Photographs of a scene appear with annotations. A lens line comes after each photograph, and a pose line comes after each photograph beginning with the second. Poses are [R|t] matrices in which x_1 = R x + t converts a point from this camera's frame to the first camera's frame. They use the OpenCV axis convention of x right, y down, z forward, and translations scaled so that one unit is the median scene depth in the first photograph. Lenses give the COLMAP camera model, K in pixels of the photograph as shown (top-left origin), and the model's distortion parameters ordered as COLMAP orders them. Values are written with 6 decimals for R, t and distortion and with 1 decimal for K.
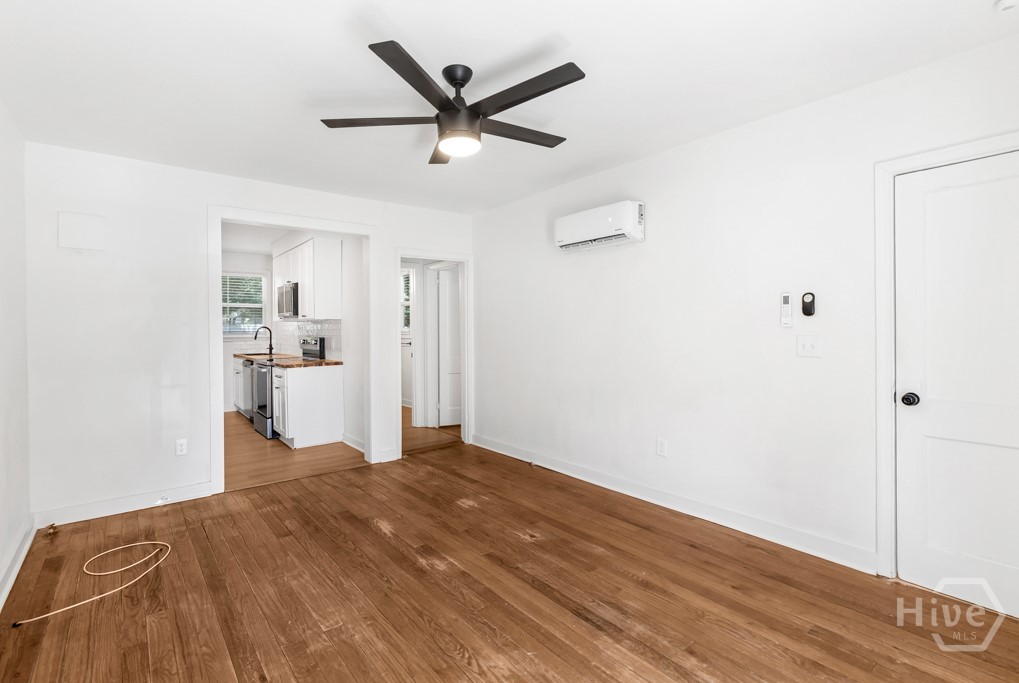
lens RADIAL K [[477.4, 0, 505.1], [0, 477.4, 329.4], [0, 0, 1]] dist [-0.000379, 0.001031]
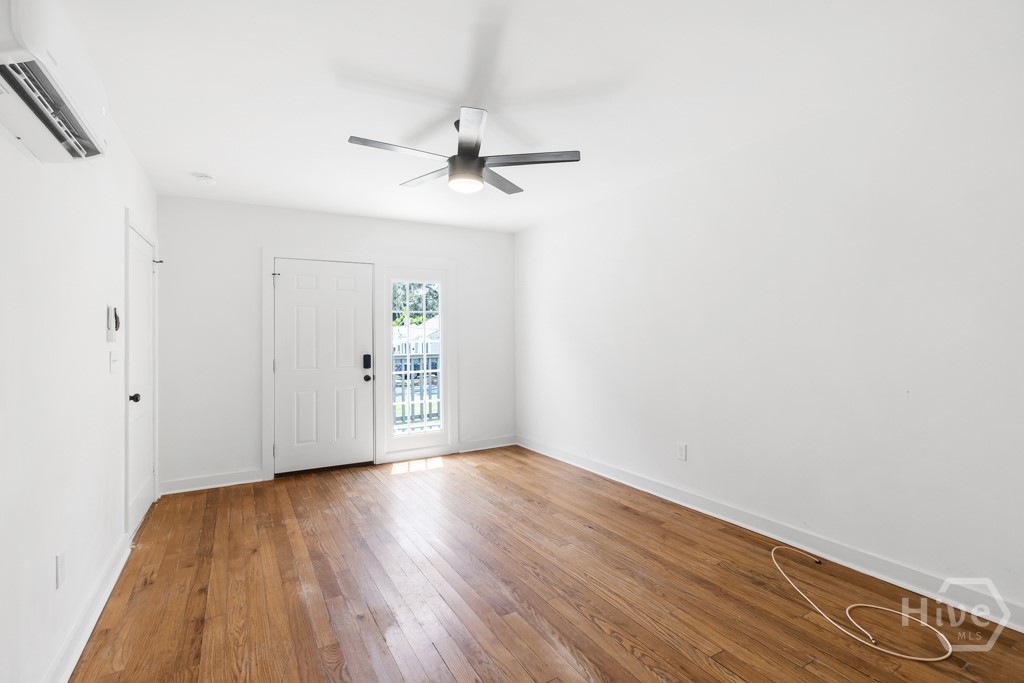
lens RADIAL K [[473.6, 0, 507.5], [0, 473.6, 328.8], [0, 0, 1]] dist [0.001405, -0.000081]
pose [[-0.988623, 0.022654, 0.148700, -0.280667], [0.020613, 0.999671, -0.015251, -0.000616], [-0.148996, -0.012013, -0.988765, 1.653314]]
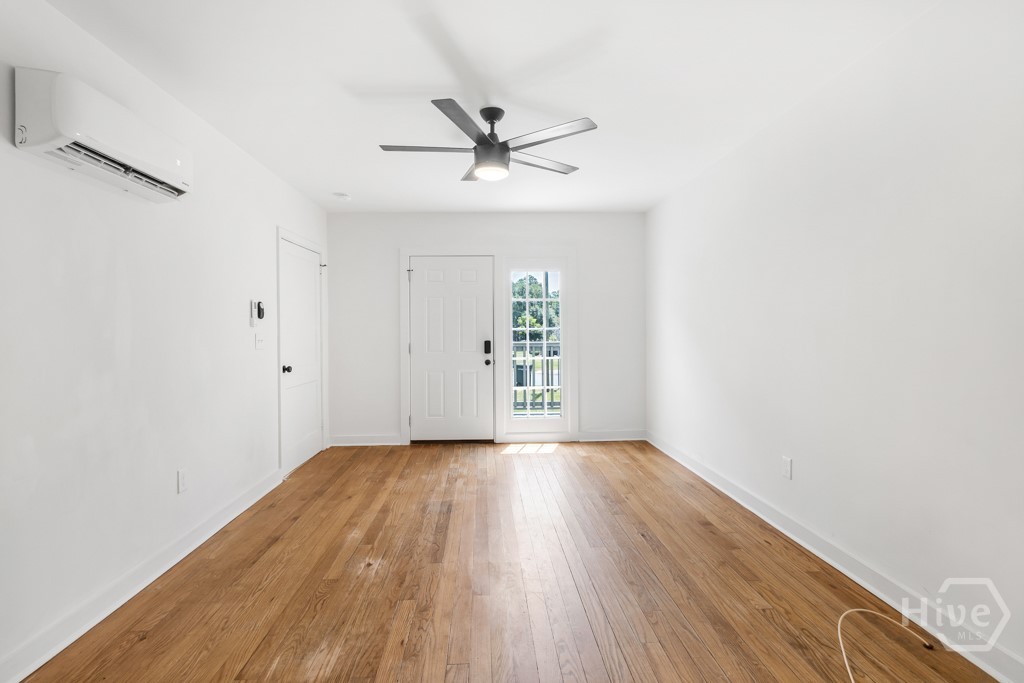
lens RADIAL K [[473.6, 0, 507.5], [0, 473.6, 328.8], [0, 0, 1]] dist [0.001405, -0.000081]
pose [[-0.812721, 0.015294, 0.582452, -0.631297], [0.017811, 0.999840, -0.001402, 0.012777], [-0.582381, 0.009234, -0.812864, 1.501465]]
